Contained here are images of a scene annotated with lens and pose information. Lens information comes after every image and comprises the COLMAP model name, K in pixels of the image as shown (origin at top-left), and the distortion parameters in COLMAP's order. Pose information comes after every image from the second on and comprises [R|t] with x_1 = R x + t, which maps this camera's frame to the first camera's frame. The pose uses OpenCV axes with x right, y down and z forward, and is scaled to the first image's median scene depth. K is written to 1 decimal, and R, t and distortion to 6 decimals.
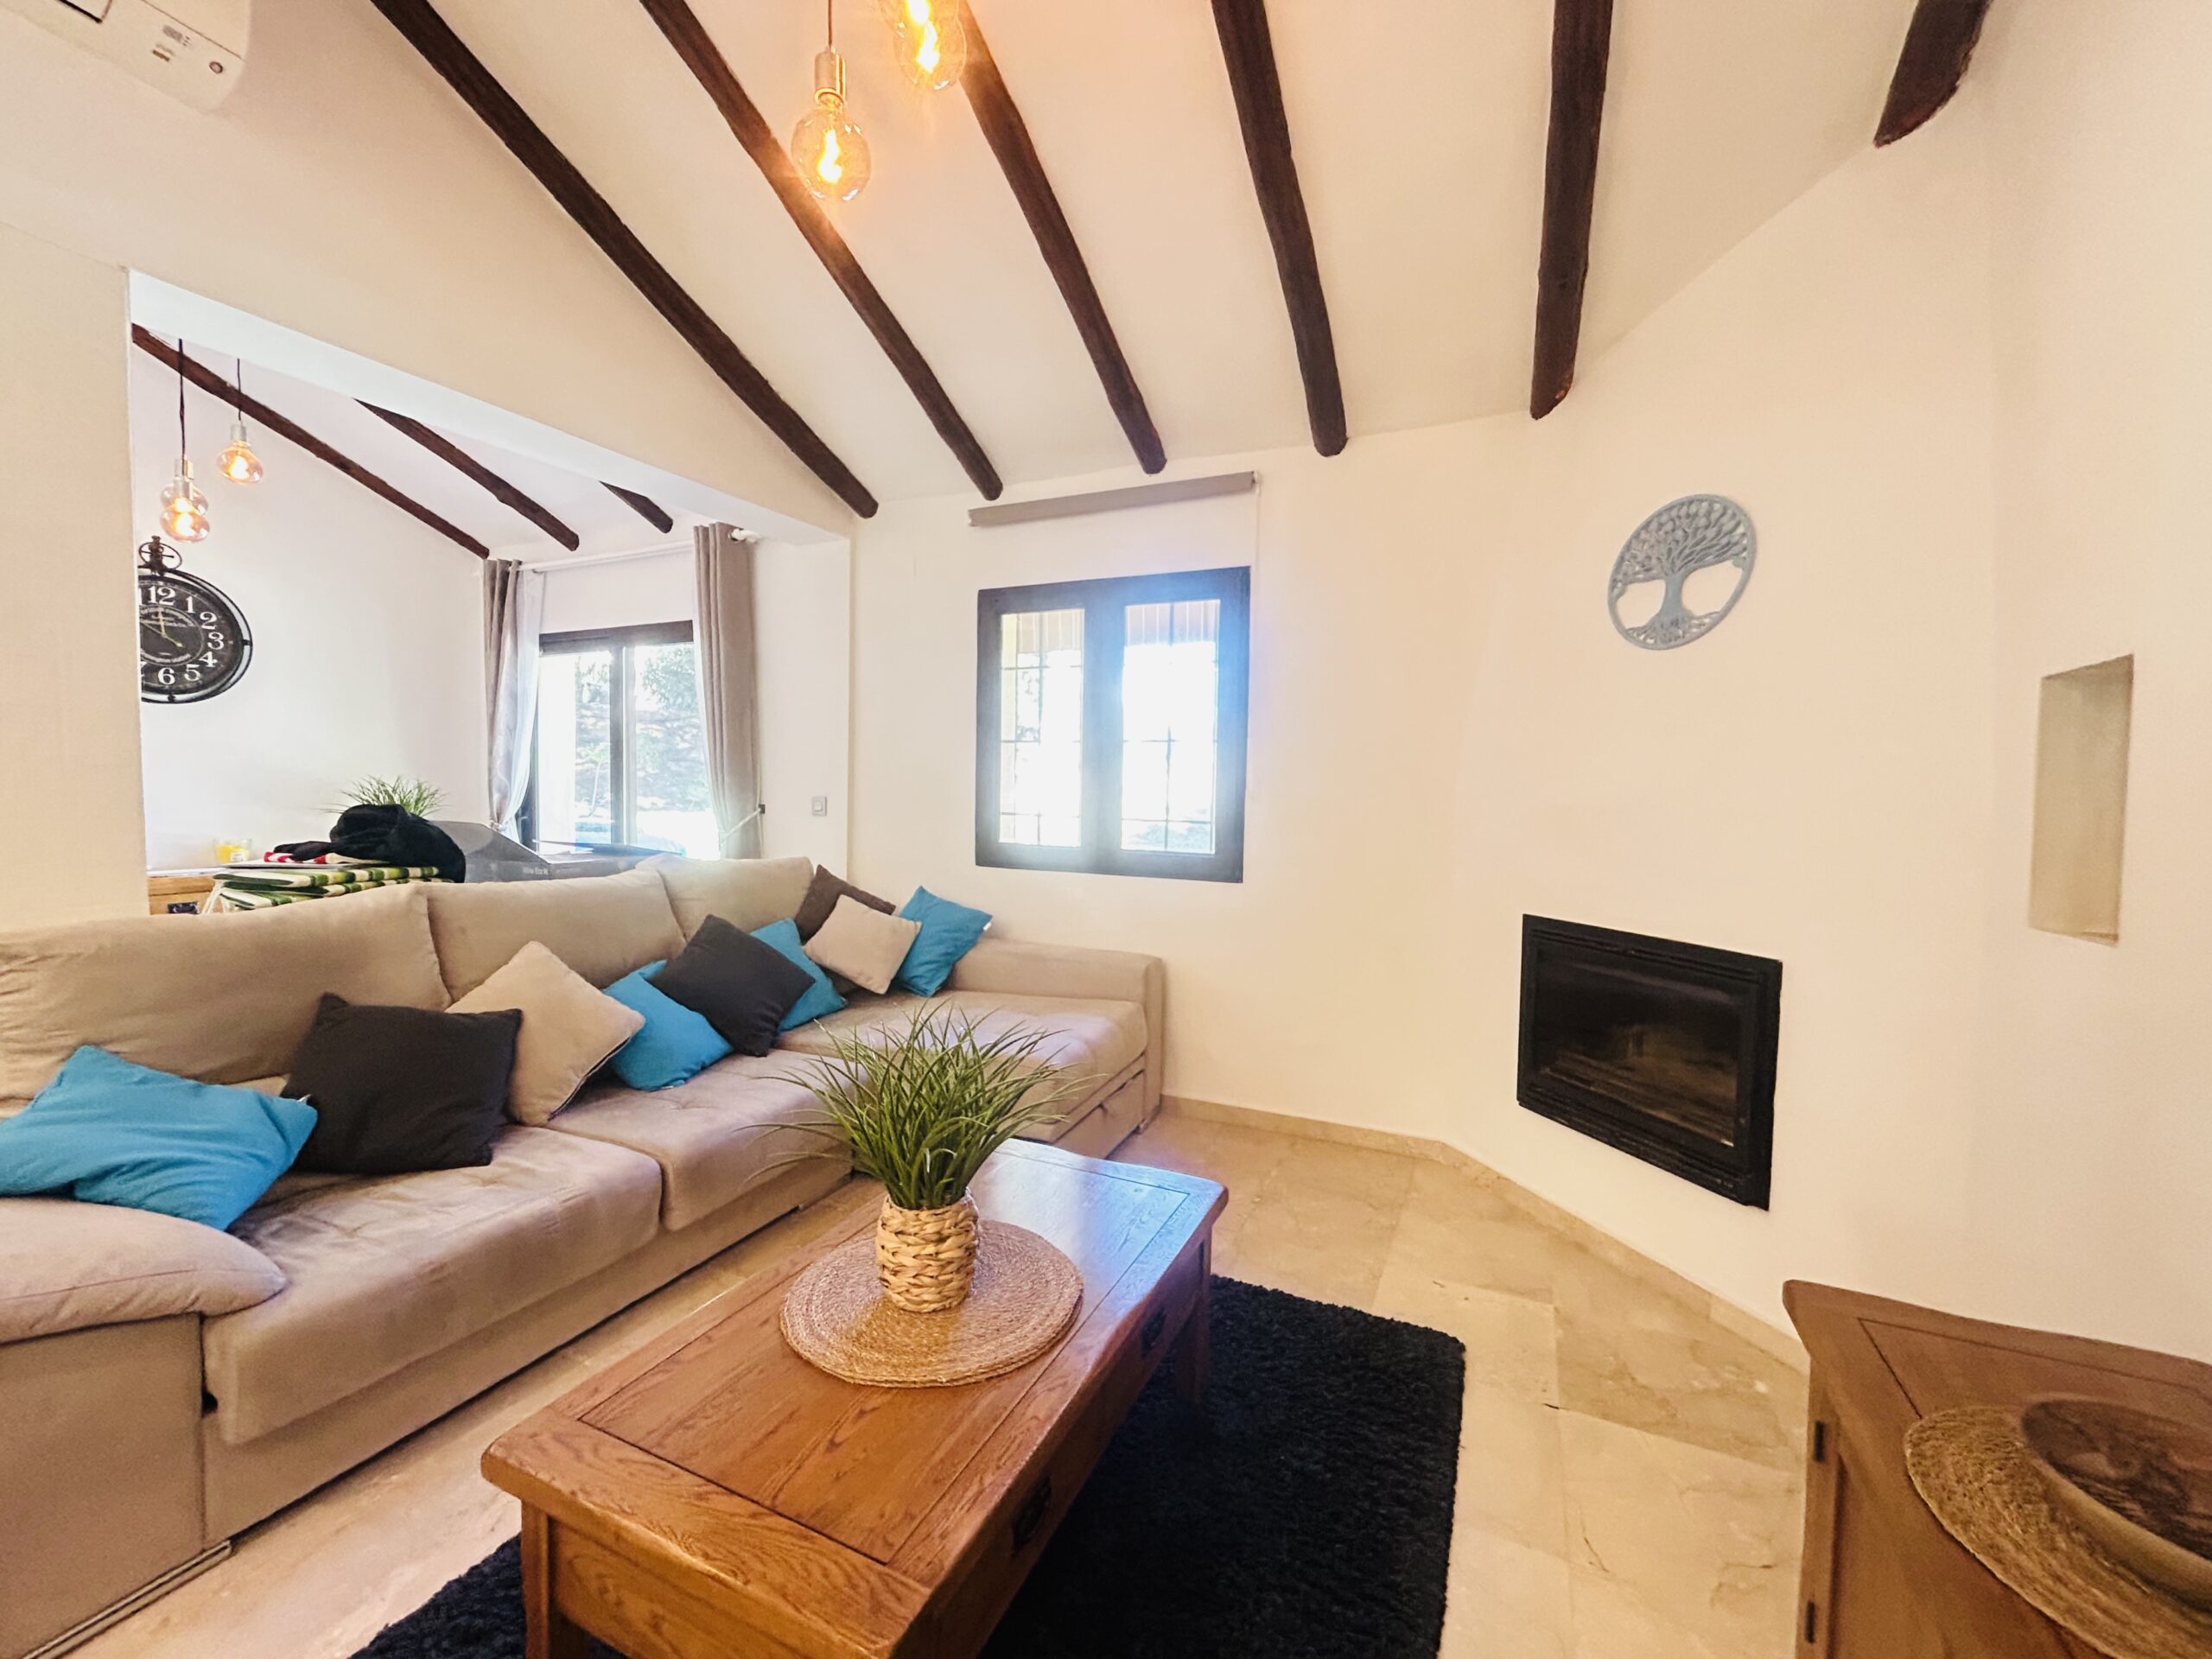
lens RADIAL K [[902.7, 0, 1097.3], [0, 902.7, 828.7], [0, 0, 1]] dist [0.002174, 0.000282]
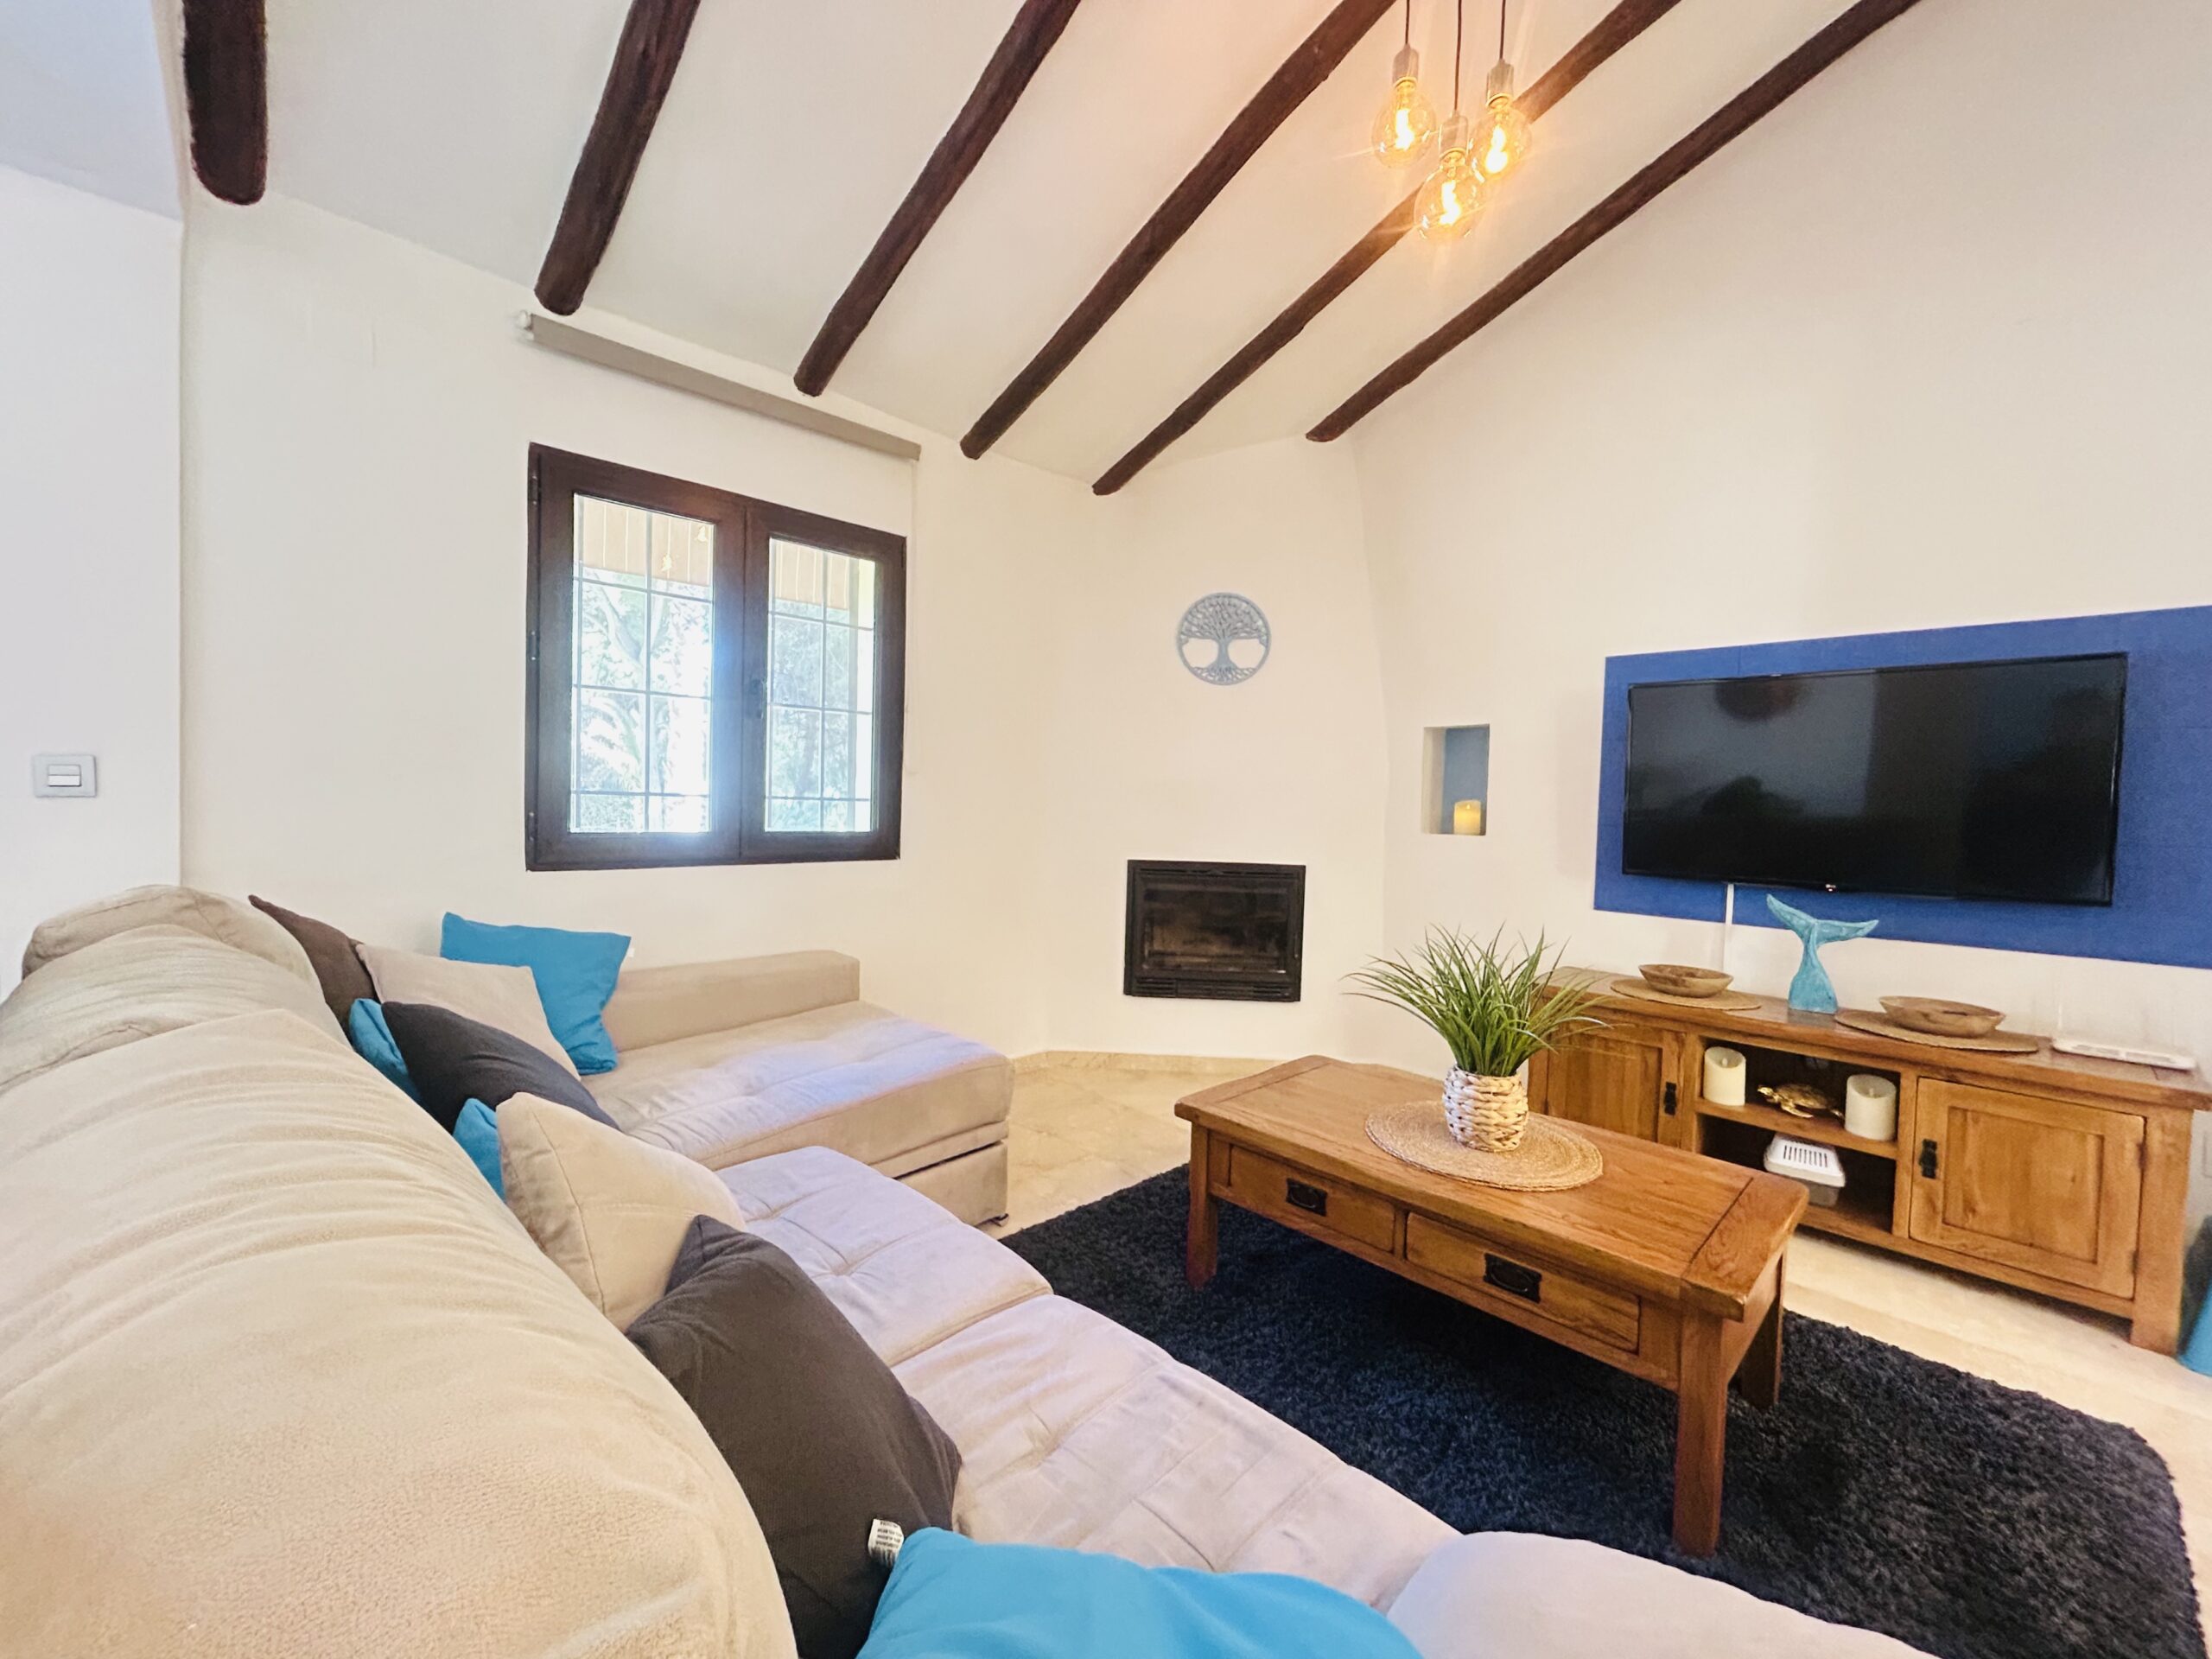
lens RADIAL K [[902.7, 0, 1103.1], [0, 902.7, 830.4], [0, 0, 1]] dist [0.002174, 0.000282]
pose [[0.360435, -0.045373, 0.931680, -0.678910], [0.022025, 0.998952, 0.040129, -0.005755], [-0.932524, 0.006056, 0.361057, 0.436825]]
